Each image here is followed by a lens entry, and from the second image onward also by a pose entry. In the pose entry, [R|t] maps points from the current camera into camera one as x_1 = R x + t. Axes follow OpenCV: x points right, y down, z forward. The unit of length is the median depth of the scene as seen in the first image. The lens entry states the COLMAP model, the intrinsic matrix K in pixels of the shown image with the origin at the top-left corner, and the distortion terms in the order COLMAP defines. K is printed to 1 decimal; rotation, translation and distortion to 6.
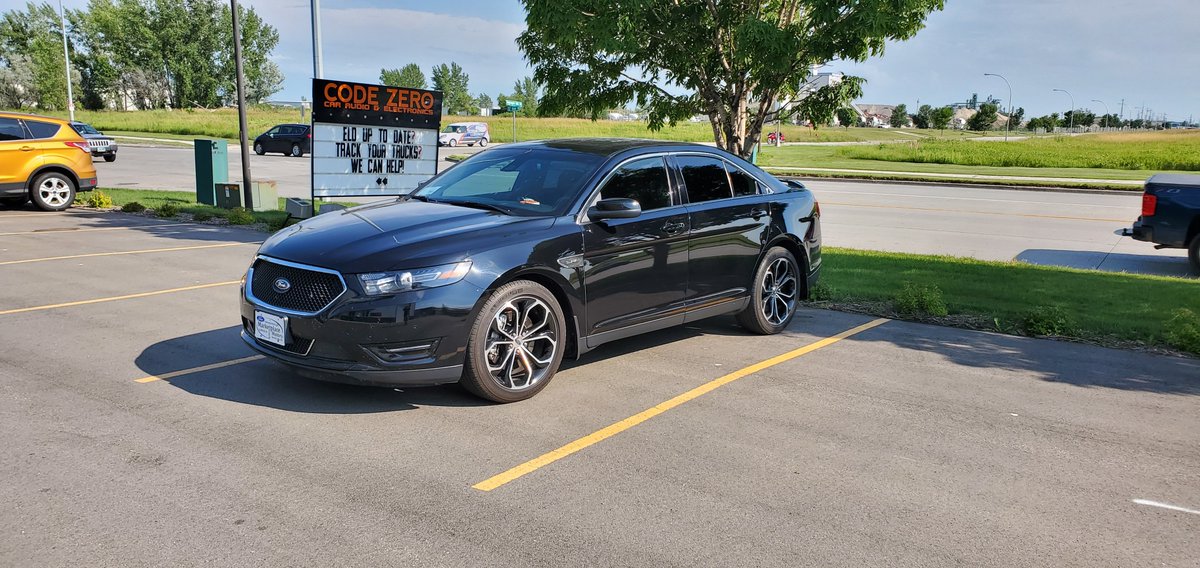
lens RADIAL K [[918.9, 0, 598.9], [0, 918.9, 273.5], [0, 0, 1]] dist [0.040477, -0.039650]
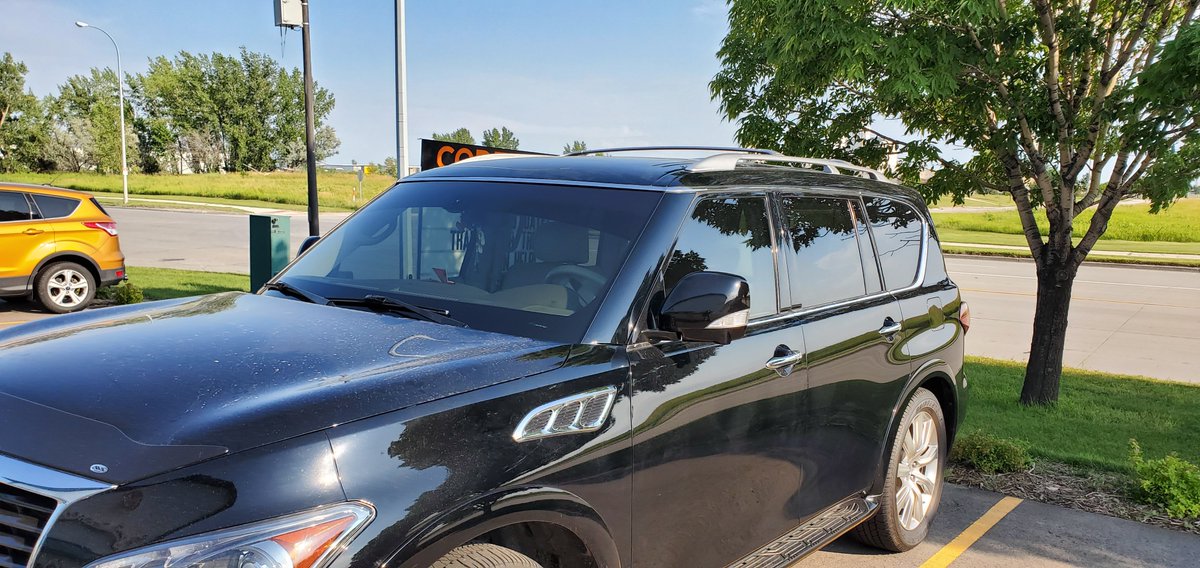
lens RADIAL K [[918.9, 0, 609.3], [0, 918.9, 303.4], [0, 0, 1]] dist [0.040477, -0.039650]
pose [[0.999298, 0.008208, -0.036564, -0.117966], [-0.009510, 0.999322, -0.035574, -0.053141], [0.036247, 0.035897, 0.998698, 0.262086]]
